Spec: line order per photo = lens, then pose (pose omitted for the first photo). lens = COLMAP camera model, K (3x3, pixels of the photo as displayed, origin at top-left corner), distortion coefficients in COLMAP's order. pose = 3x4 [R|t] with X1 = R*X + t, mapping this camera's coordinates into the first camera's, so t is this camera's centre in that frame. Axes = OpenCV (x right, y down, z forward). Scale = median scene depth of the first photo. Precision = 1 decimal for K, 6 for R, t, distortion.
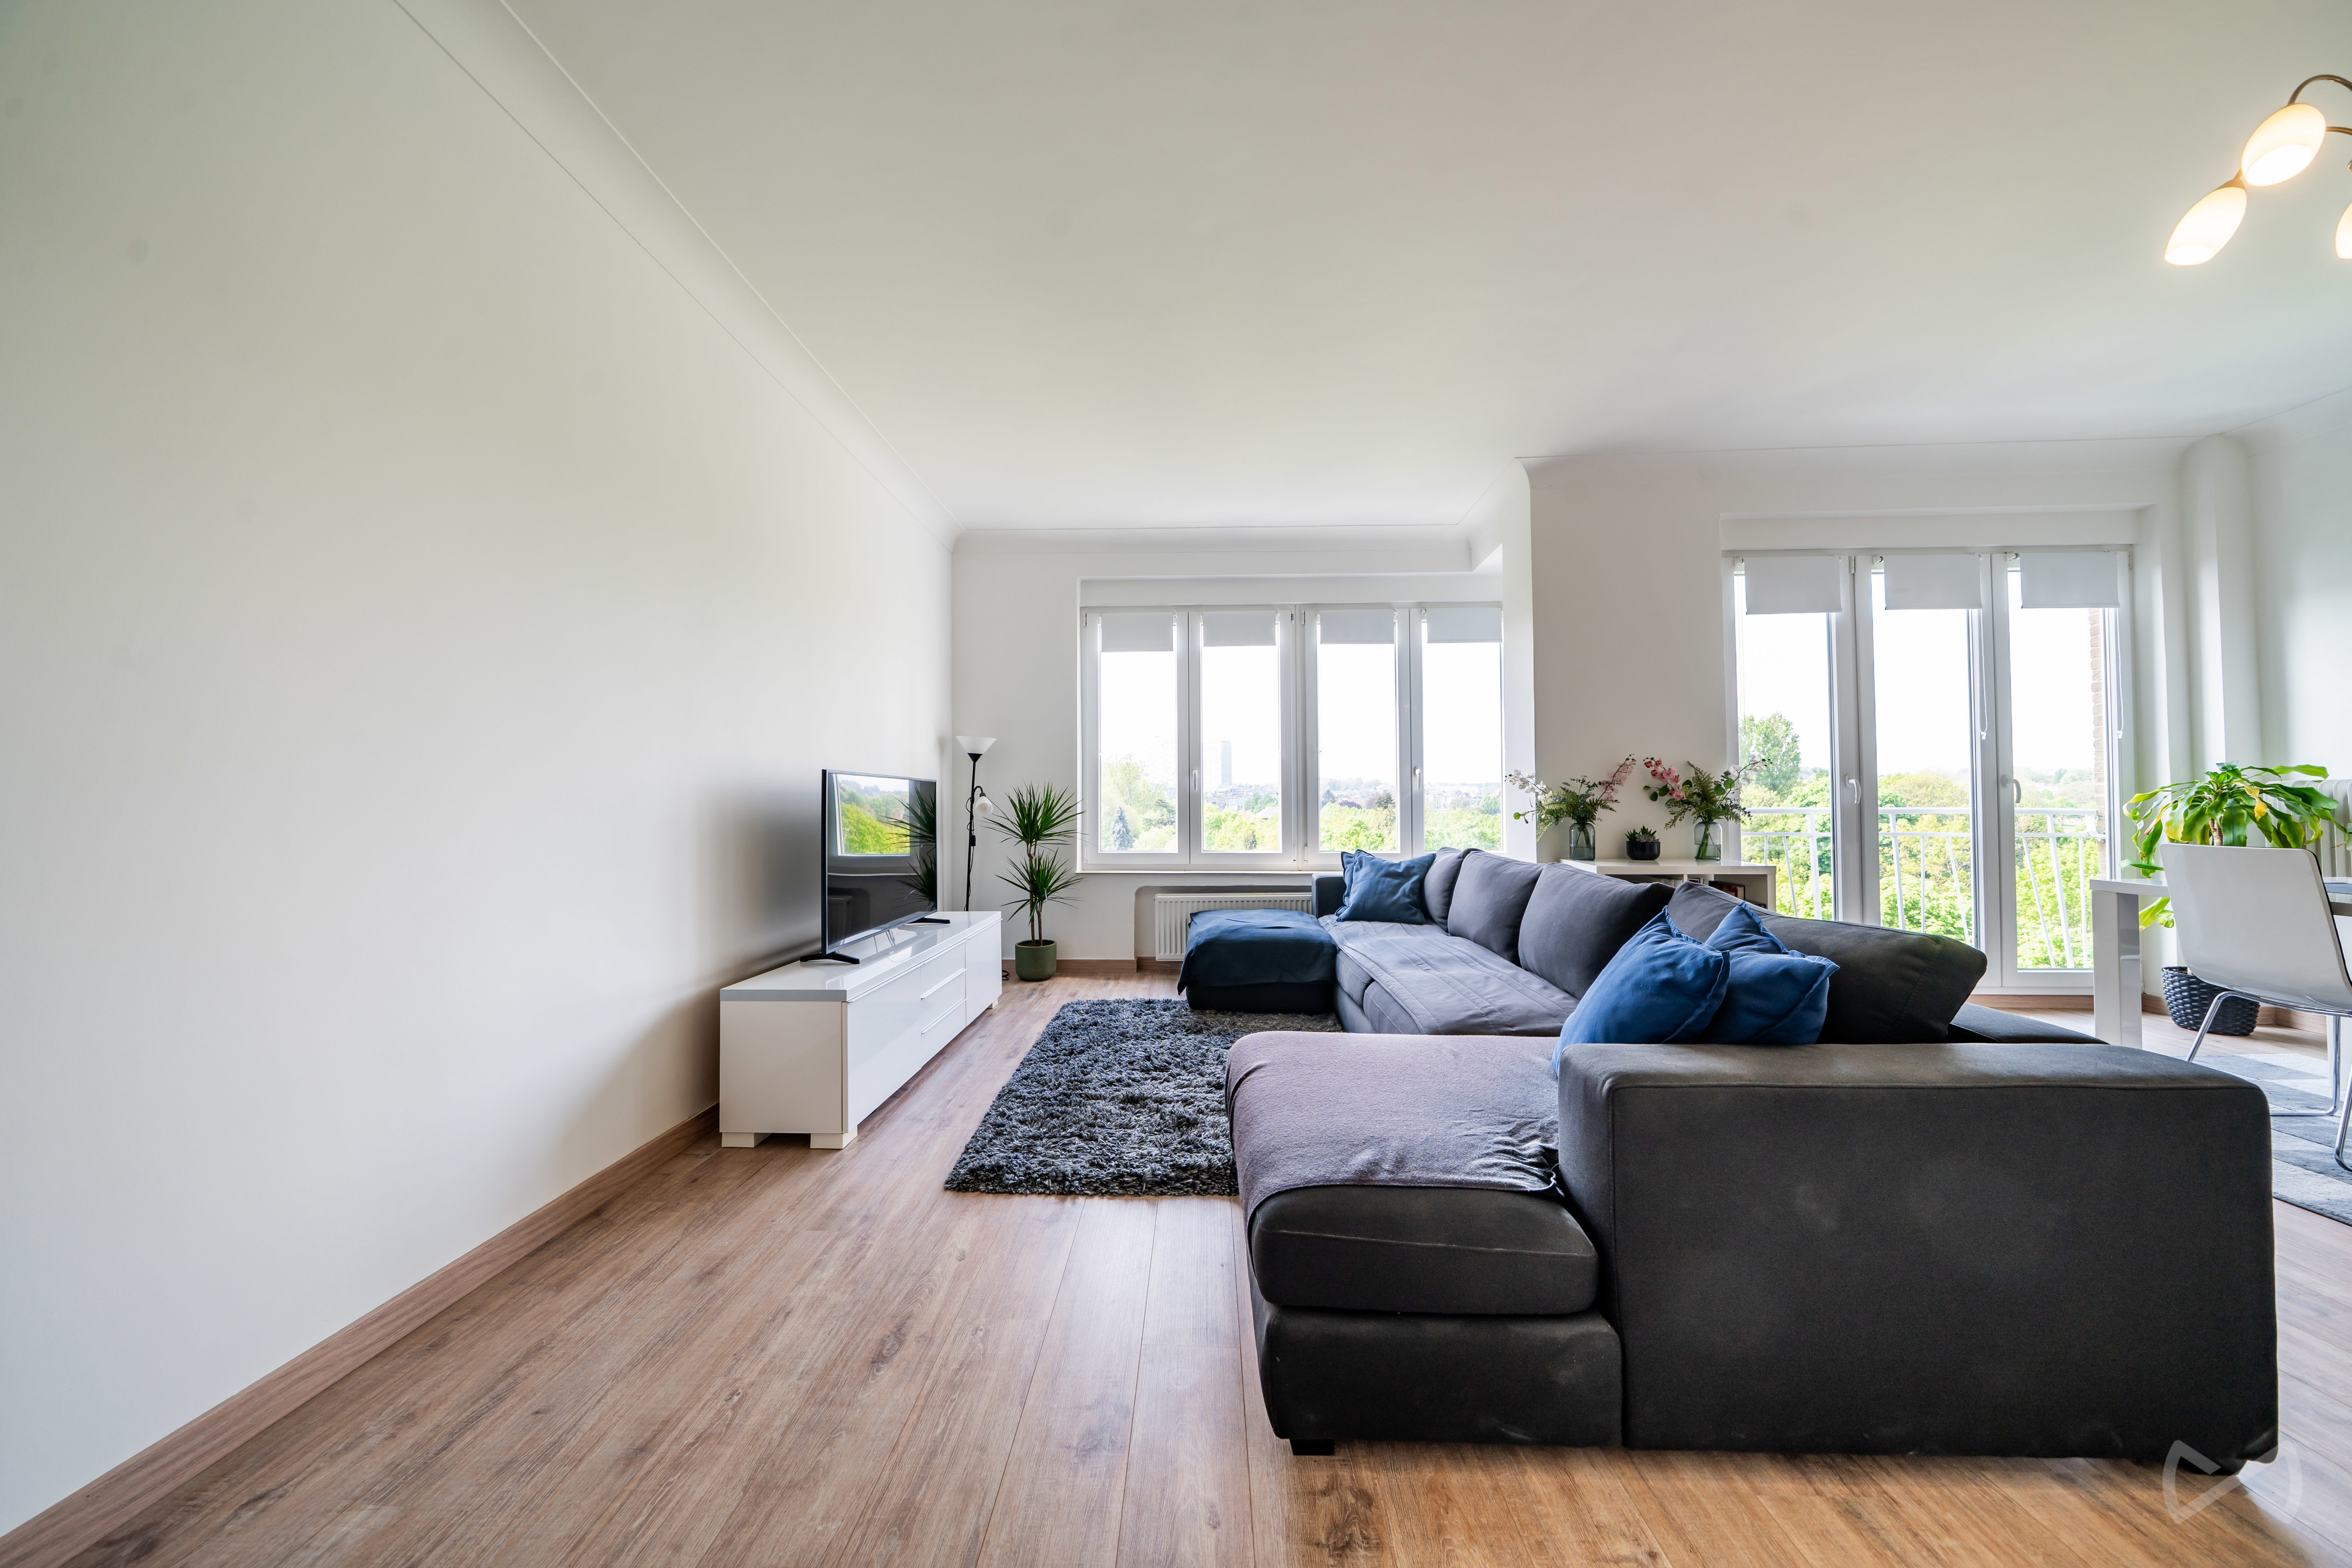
lens RADIAL K [[800.2, 0, 1170.9], [0, 800.2, 785.5], [0, 0, 1]] dist [-0.005975, -0.000244]
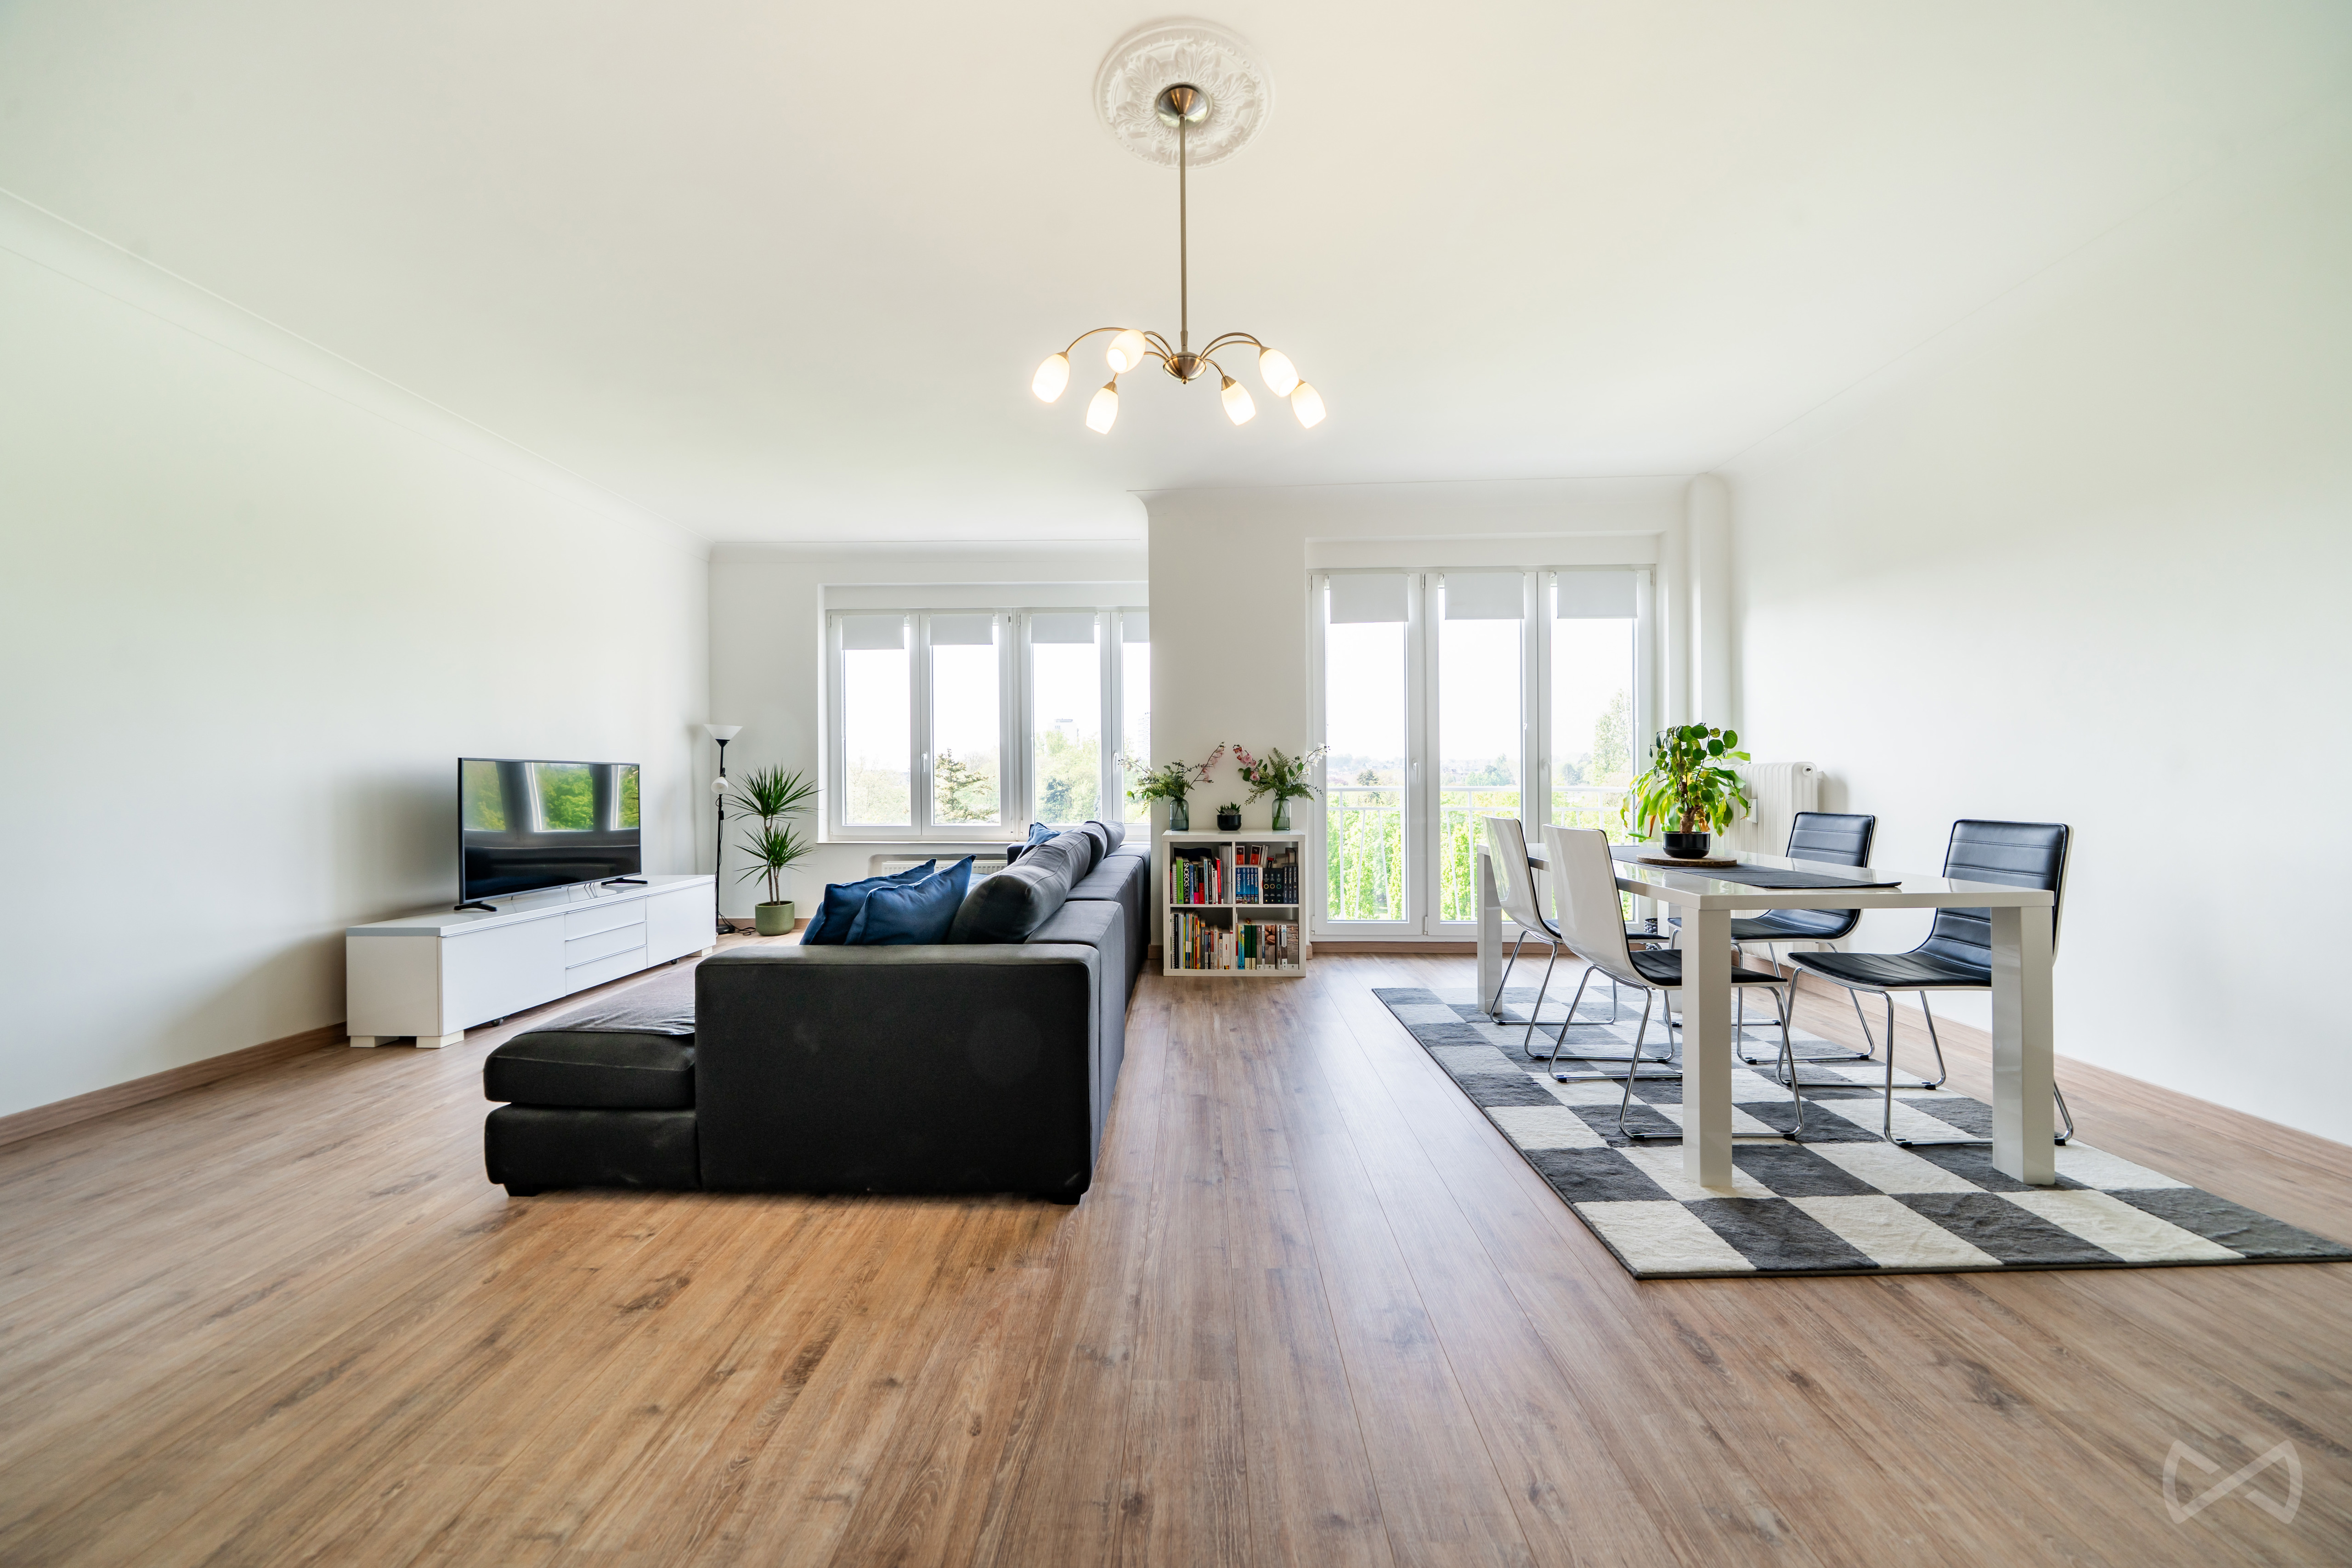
lens RADIAL K [[800.9, 0, 1170.1], [0, 800.9, 780.9], [0, 0, 1]] dist [-0.001493, -0.000040]
pose [[0.999959, -0.000519, 0.009077, 0.489223], [0.000300, 0.999709, 0.024107, -0.009799], [-0.009087, -0.024103, 0.999668, -0.198978]]
